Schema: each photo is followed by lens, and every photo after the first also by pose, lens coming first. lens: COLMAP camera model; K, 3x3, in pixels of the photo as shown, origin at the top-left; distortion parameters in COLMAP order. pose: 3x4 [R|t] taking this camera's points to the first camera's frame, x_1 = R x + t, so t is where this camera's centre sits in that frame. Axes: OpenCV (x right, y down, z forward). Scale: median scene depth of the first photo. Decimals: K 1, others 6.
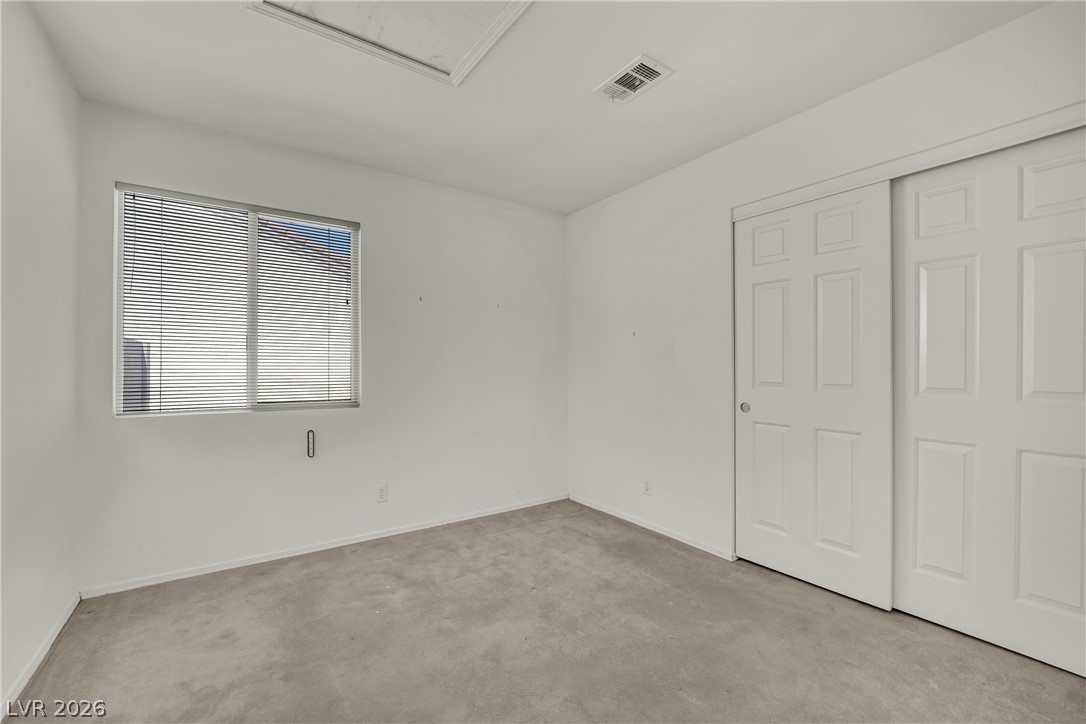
lens RADIAL K [[448.6, 0, 535.9], [0, 448.6, 365.1], [0, 0, 1]] dist [-0.017738, 0.000273]
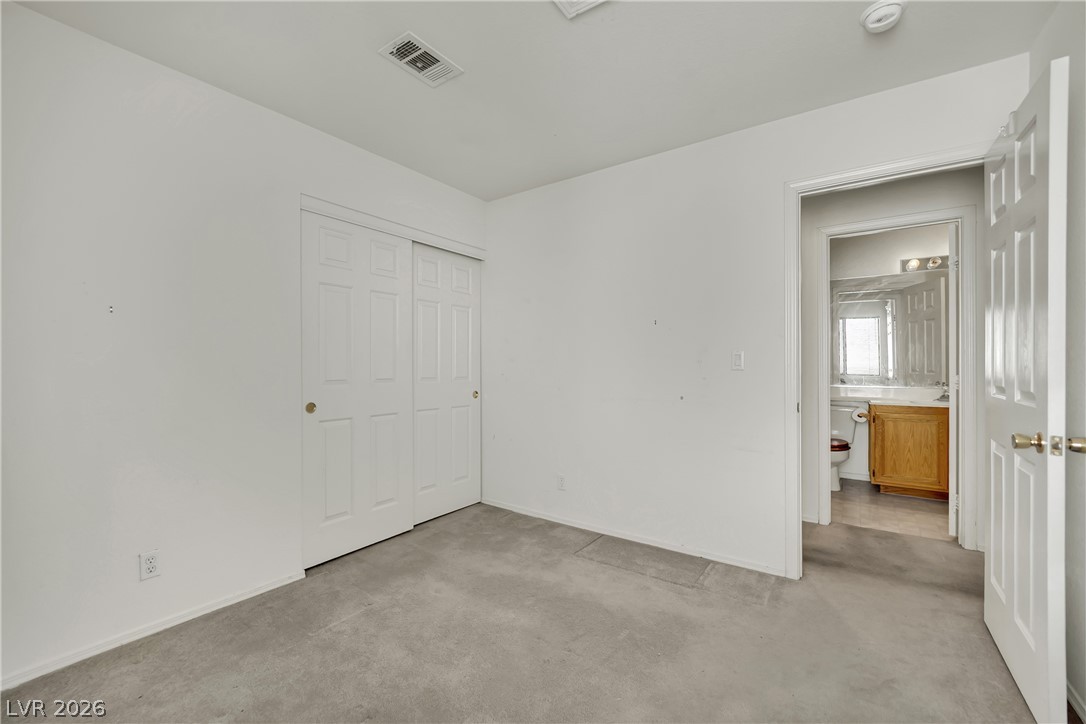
lens RADIAL K [[448.6, 0, 543.2], [0, 448.6, 360.8], [0, 0, 1]] dist [-0.017738, 0.000273]
pose [[-0.363330, 0.006892, 0.931635, -0.631526], [-0.006366, 0.999931, -0.009880, 0.000863], [-0.931639, -0.009521, -0.363261, 0.932343]]
